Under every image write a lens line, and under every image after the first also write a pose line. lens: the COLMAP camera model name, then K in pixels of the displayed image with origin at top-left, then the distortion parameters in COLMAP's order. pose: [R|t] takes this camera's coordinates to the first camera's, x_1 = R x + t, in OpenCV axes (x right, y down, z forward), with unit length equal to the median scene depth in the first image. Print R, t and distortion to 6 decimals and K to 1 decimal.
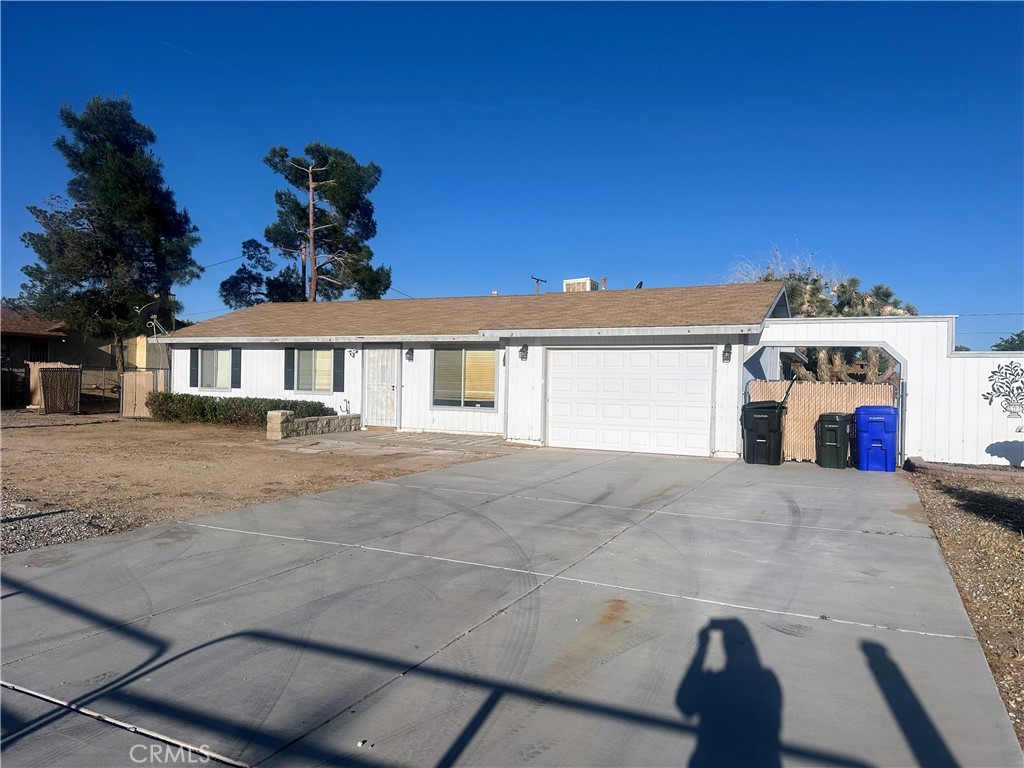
lens RADIAL K [[712.4, 0, 515.5], [0, 712.4, 391.0], [0, 0, 1]] dist [0.062955, -0.007406]
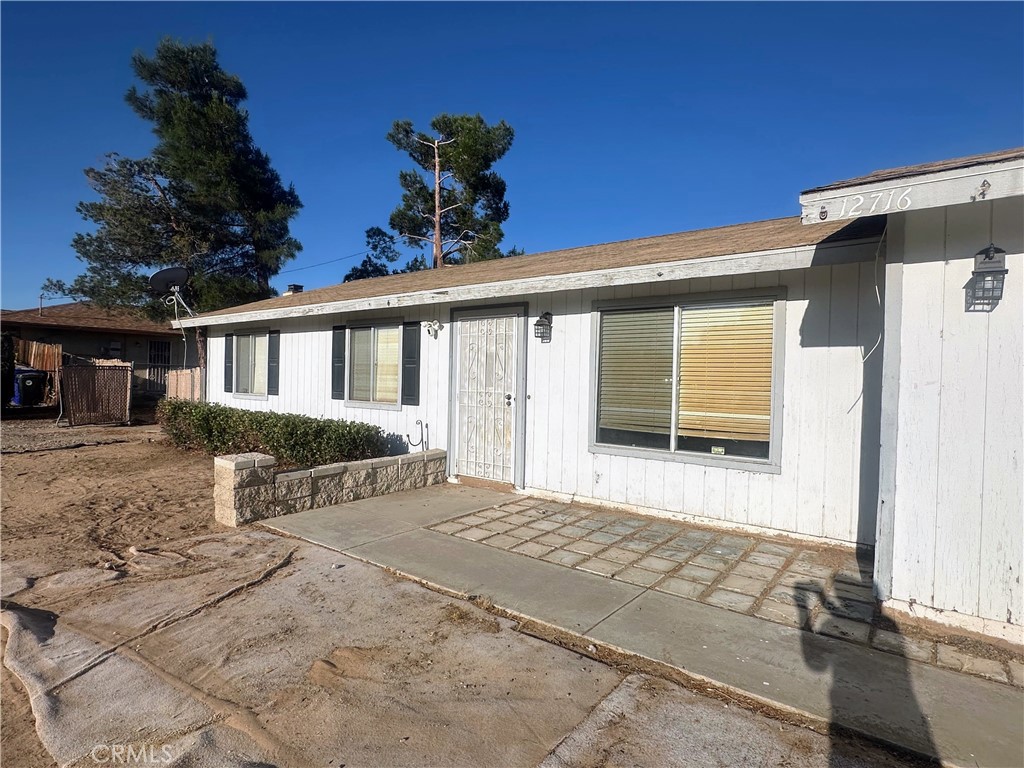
lens RADIAL K [[551.9, 0, 511.0], [0, 551.9, 386.5], [0, 0, 1]] dist [-0.004692, -0.000571]
pose [[0.978043, 0.003082, -0.208379, -0.091134], [-0.003895, 0.999986, -0.003493, -0.011430], [0.208365, 0.004228, 0.978042, 0.623260]]
